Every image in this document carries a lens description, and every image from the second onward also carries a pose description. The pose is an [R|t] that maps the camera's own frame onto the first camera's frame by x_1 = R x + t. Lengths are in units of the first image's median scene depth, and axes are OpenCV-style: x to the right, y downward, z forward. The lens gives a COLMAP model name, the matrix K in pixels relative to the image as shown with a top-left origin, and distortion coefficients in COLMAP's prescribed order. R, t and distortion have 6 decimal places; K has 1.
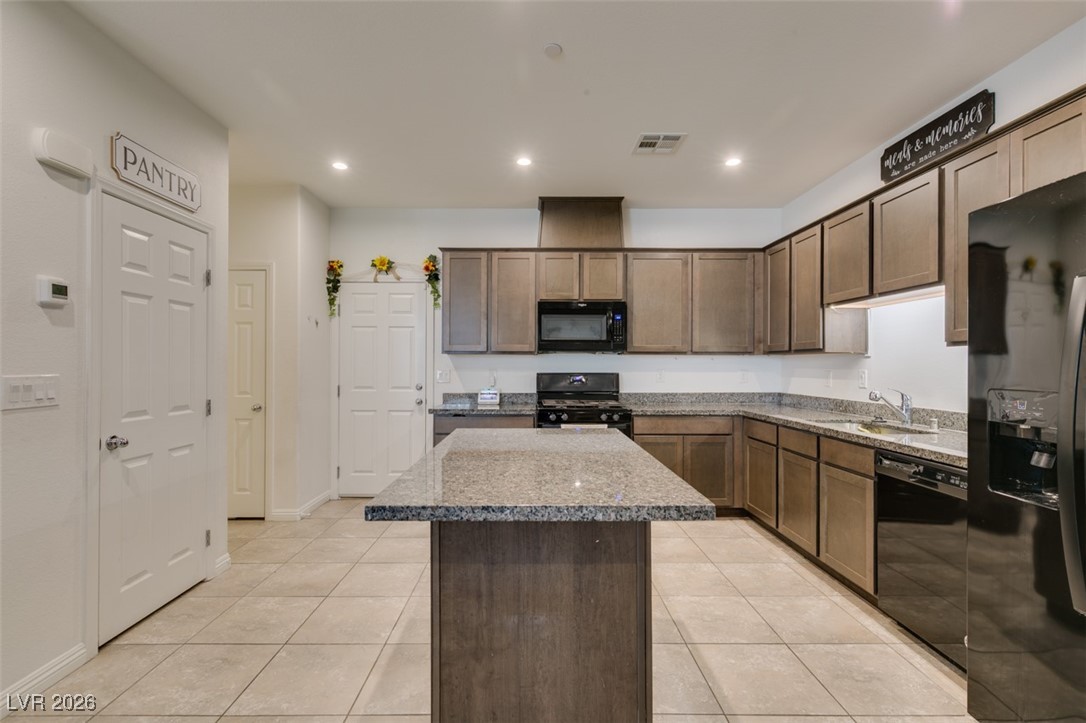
lens RADIAL K [[490.6, 0, 540.9], [0, 490.6, 366.5], [0, 0, 1]] dist [0.002225, 0.000060]
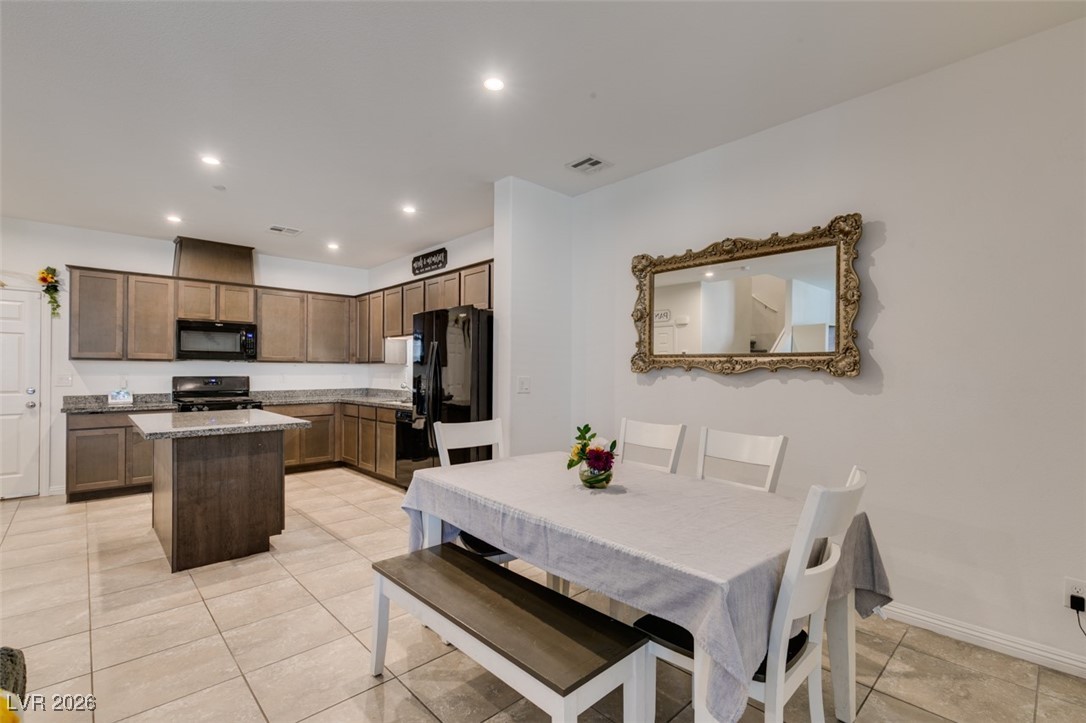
lens RADIAL K [[490.6, 0, 540.9], [0, 490.6, 366.5], [0, 0, 1]] dist [0.002225, 0.000060]
pose [[0.742400, 0.005993, 0.669930, -0.157867], [0.000918, 0.999950, -0.009962, 0.001128], [-0.669956, 0.008010, 0.742358, -0.564814]]
